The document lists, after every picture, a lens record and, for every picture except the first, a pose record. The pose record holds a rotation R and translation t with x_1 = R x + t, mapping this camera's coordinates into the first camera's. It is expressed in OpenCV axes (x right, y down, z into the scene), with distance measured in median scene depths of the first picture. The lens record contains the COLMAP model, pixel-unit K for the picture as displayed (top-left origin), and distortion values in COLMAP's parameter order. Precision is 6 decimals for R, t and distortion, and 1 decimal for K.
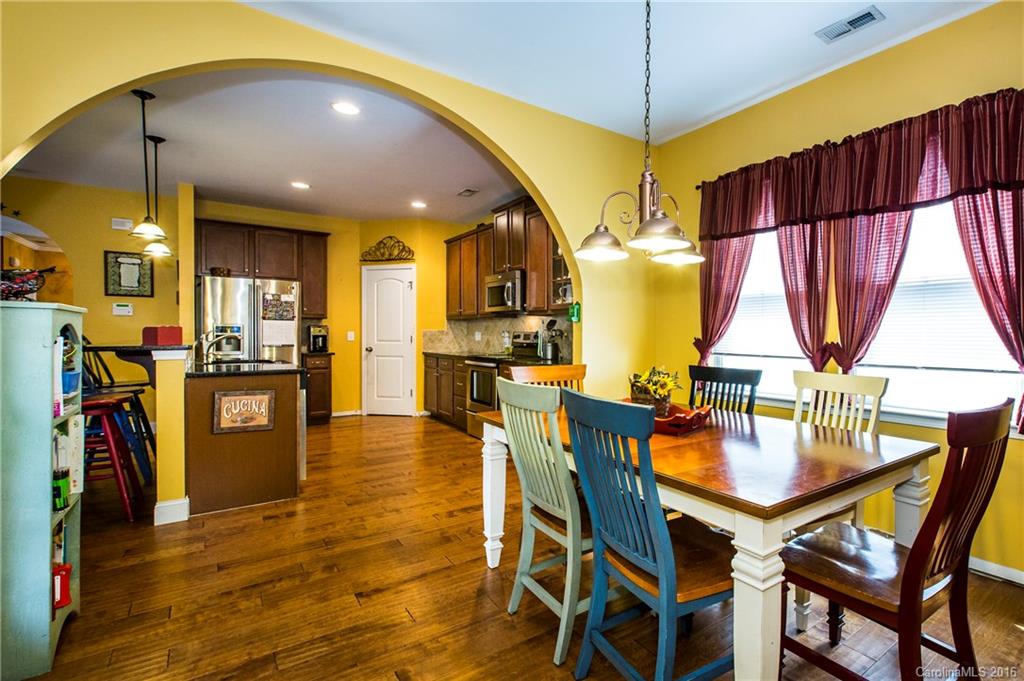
lens RADIAL K [[490.5, 0, 606.5], [0, 490.5, 337.2], [0, 0, 1]] dist [0.003670, 0.000915]
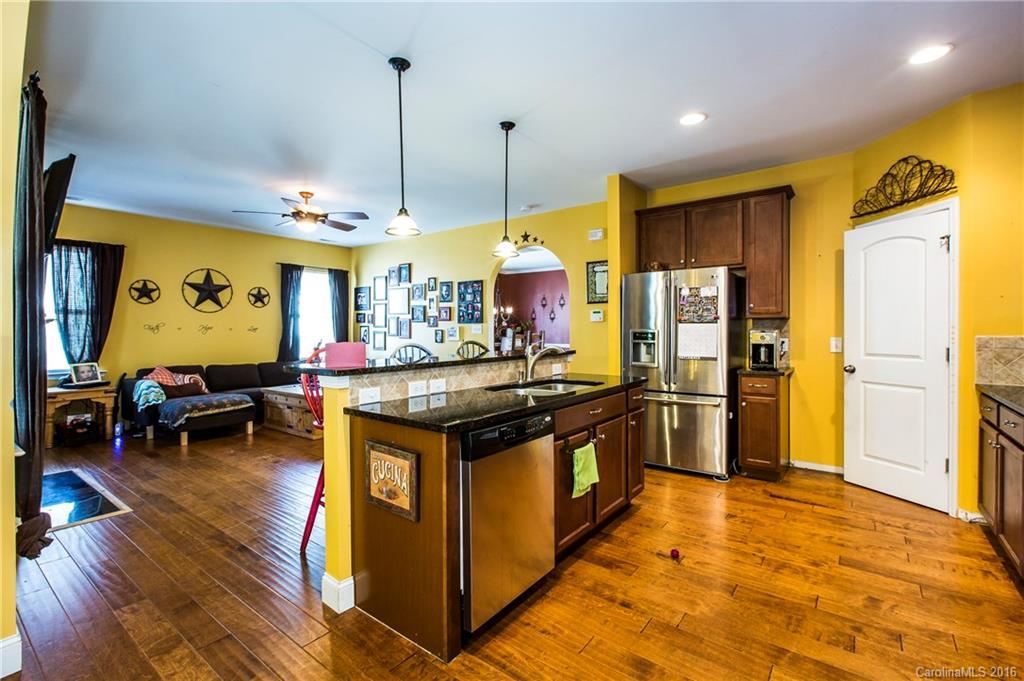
lens RADIAL K [[457.9, 0, 510.9], [0, 457.9, 330.9], [0, 0, 1]] dist [-0.000908, -0.000179]
pose [[0.234887, -0.001877, -0.972021, -0.077844], [-0.001570, 0.999996, -0.002310, -0.022205], [0.972021, 0.002069, 0.234883, 0.599673]]
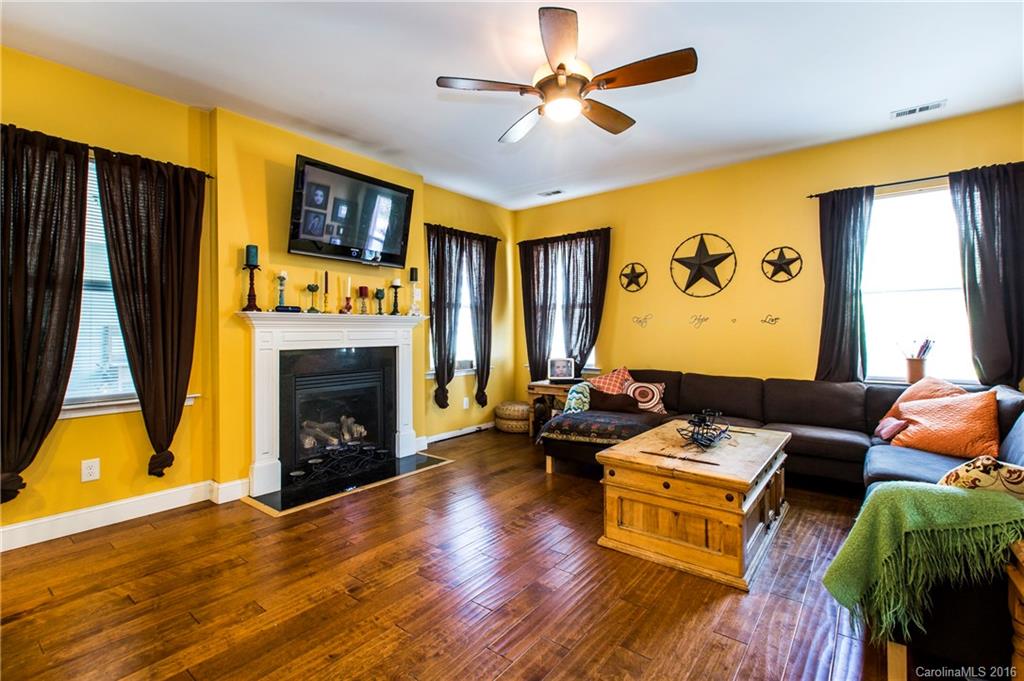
lens RADIAL K [[469.5, 0, 507.2], [0, 469.5, 332.4], [0, 0, 1]] dist [0.000676, -0.000006]
pose [[-0.978767, 0.000557, -0.204976, -0.909570], [-0.000719, 0.999981, 0.006150, -0.013157], [0.204976, 0.006166, -0.978748, 0.865881]]
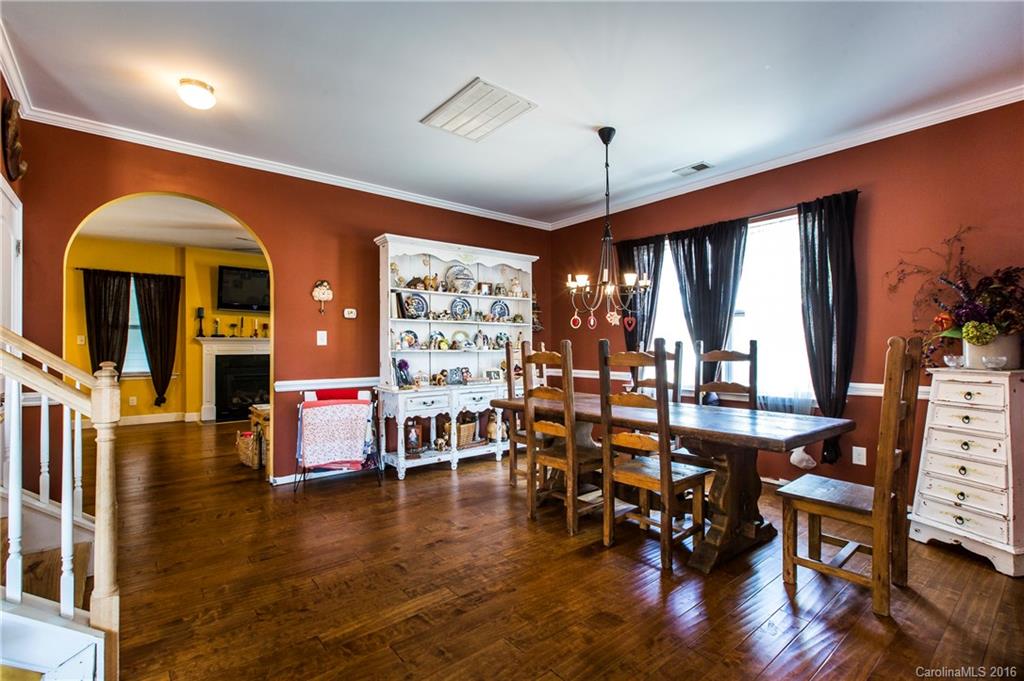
lens RADIAL K [[473.5, 0, 510.9], [0, 473.5, 354.3], [0, 0, 1]] dist [-0.000279, -0.000074]
pose [[-0.999953, -0.006386, -0.007280, -1.596537], [-0.006482, 0.999891, 0.013272, -0.010713], [0.007194, 0.013318, -0.999885, 1.573968]]
